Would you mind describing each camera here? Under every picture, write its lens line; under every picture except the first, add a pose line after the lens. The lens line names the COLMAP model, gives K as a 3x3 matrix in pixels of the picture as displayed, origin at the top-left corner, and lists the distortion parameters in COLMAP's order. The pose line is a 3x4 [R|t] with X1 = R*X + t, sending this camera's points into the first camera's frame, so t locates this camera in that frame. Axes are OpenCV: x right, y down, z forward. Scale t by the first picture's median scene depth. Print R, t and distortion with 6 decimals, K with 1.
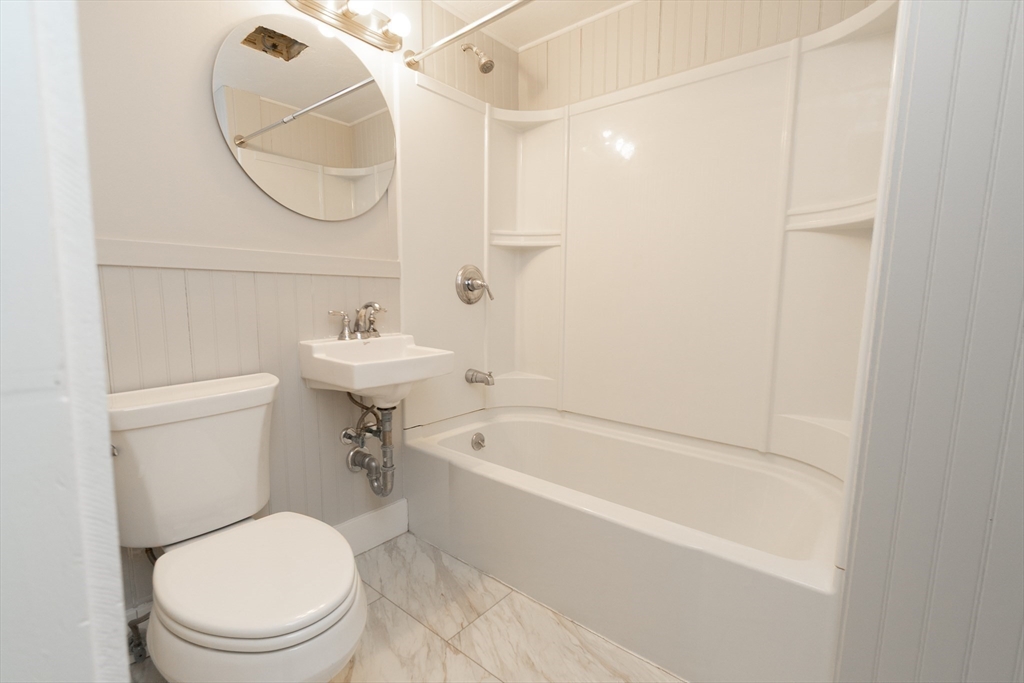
lens RADIAL K [[465.0, 0, 509.2], [0, 465.0, 351.9], [0, 0, 1]] dist [-0.001866, -0.001551]
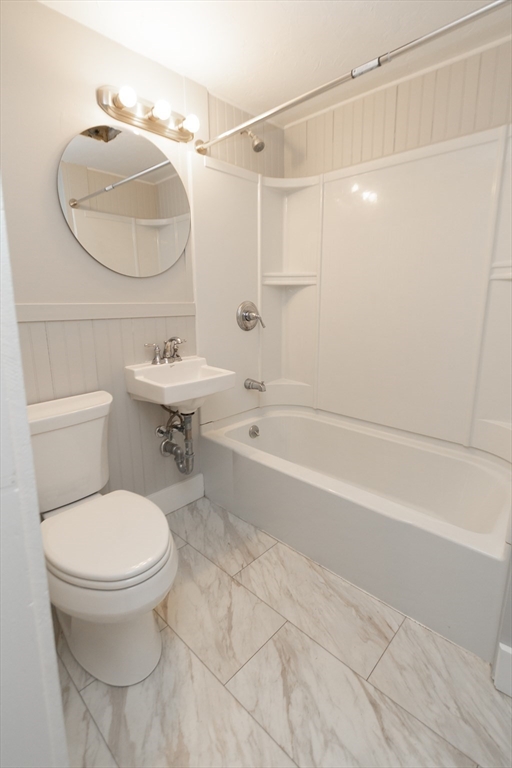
lens RADIAL K [[363.4, 0, 258.8], [0, 363.4, 373.0], [0, 0, 1]] dist [0.001870, -0.008436]
pose [[0.998208, 0.000035, -0.059841, 0.013715], [0.004742, 0.996808, 0.079699, -0.081266], [0.059653, -0.079840, 0.995021, -0.057280]]
